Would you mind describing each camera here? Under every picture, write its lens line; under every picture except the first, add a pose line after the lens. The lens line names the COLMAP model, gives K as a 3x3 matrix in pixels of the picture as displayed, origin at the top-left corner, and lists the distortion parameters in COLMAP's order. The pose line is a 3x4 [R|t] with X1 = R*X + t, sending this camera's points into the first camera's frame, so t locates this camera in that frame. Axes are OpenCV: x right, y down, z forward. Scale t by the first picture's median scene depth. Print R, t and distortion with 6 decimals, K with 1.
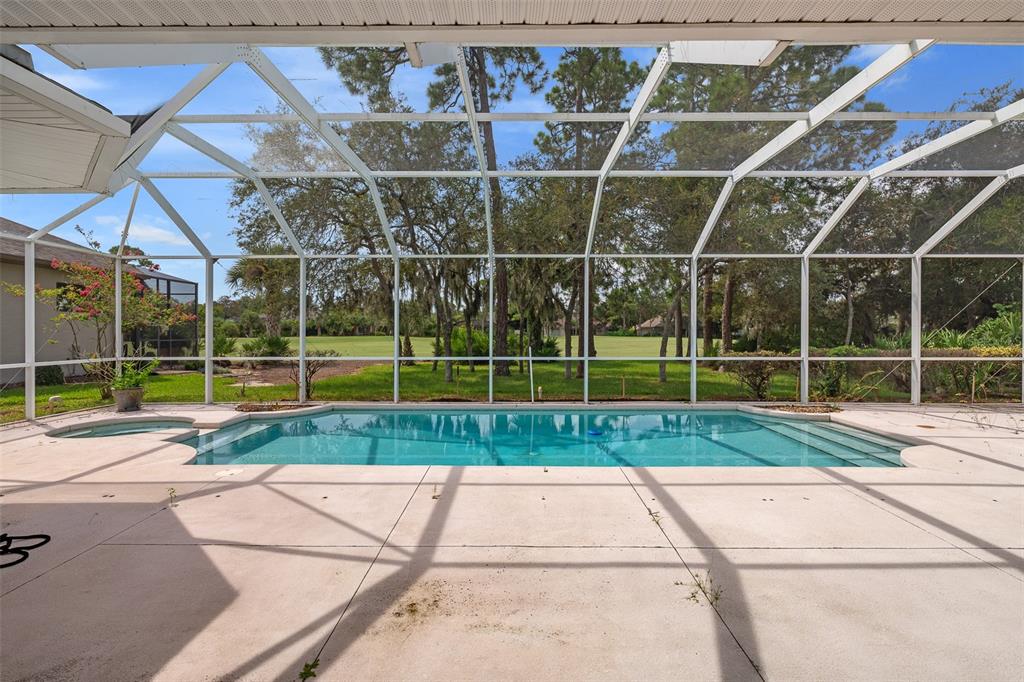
lens RADIAL K [[495.6, 0, 514.1], [0, 495.6, 331.5], [0, 0, 1]] dist [-0.002348, 0.000397]
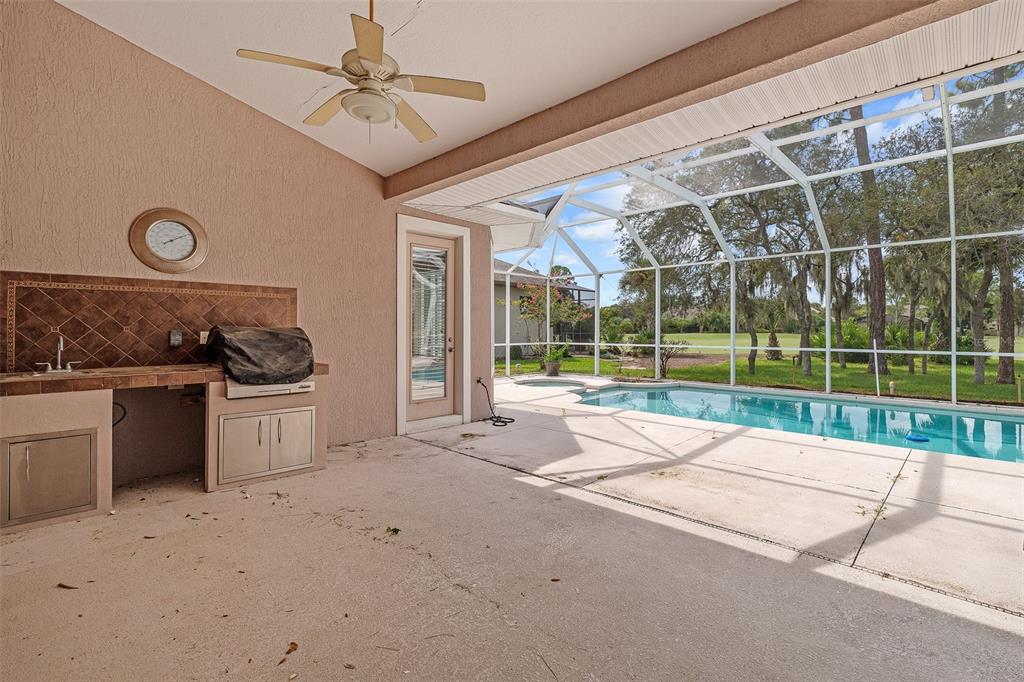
lens RADIAL K [[463.5, 0, 513.1], [0, 463.5, 335.1], [0, 0, 1]] dist [-0.002032, -0.000644]
pose [[0.722442, 0.009120, -0.691371, 0.142913], [0.000322, 0.999908, 0.013527, 0.010417], [0.691431, -0.009995, 0.722373, -0.145595]]
